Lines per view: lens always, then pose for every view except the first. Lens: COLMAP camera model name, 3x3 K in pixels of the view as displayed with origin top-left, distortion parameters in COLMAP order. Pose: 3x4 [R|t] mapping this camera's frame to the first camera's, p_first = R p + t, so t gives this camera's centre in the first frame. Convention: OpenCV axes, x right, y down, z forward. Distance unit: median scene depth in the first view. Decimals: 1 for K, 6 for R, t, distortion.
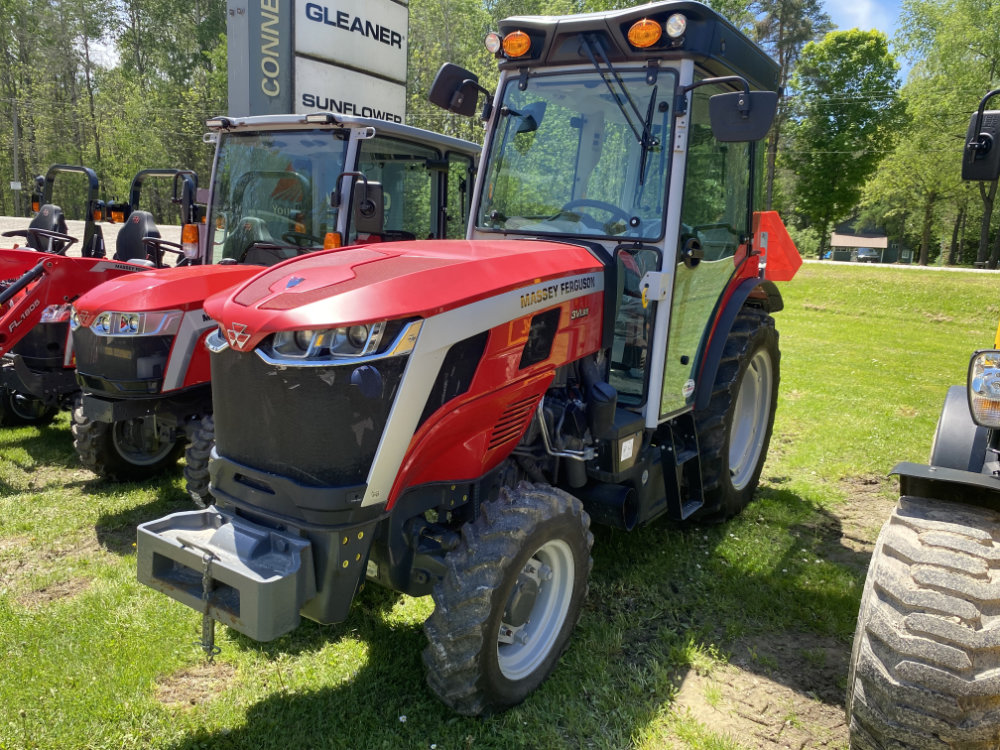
lens RADIAL K [[760.8, 0, 501.7], [0, 760.8, 373.4], [0, 0, 1]] dist [0.027464, -0.032313]
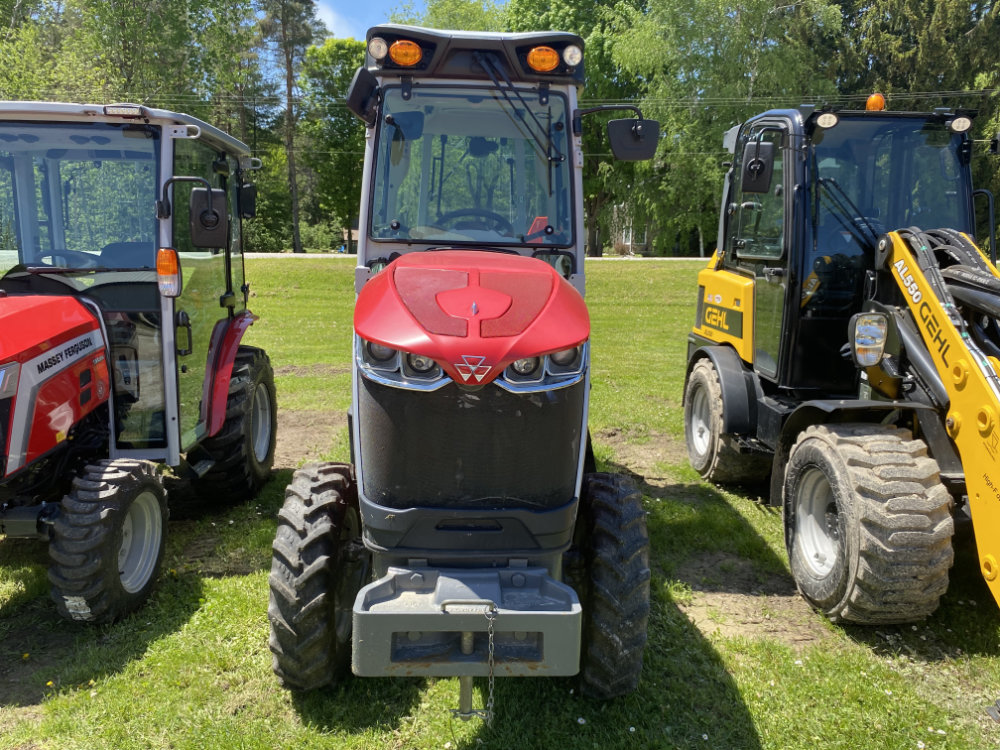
lens RADIAL K [[760.8, 0, 501.7], [0, 760.8, 373.4], [0, 0, 1]] dist [0.027464, -0.032313]
pose [[0.817455, -0.133021, 0.560423, -0.503596], [0.130504, 0.990438, 0.044730, -0.048733], [-0.561014, 0.036572, 0.826998, 0.129746]]
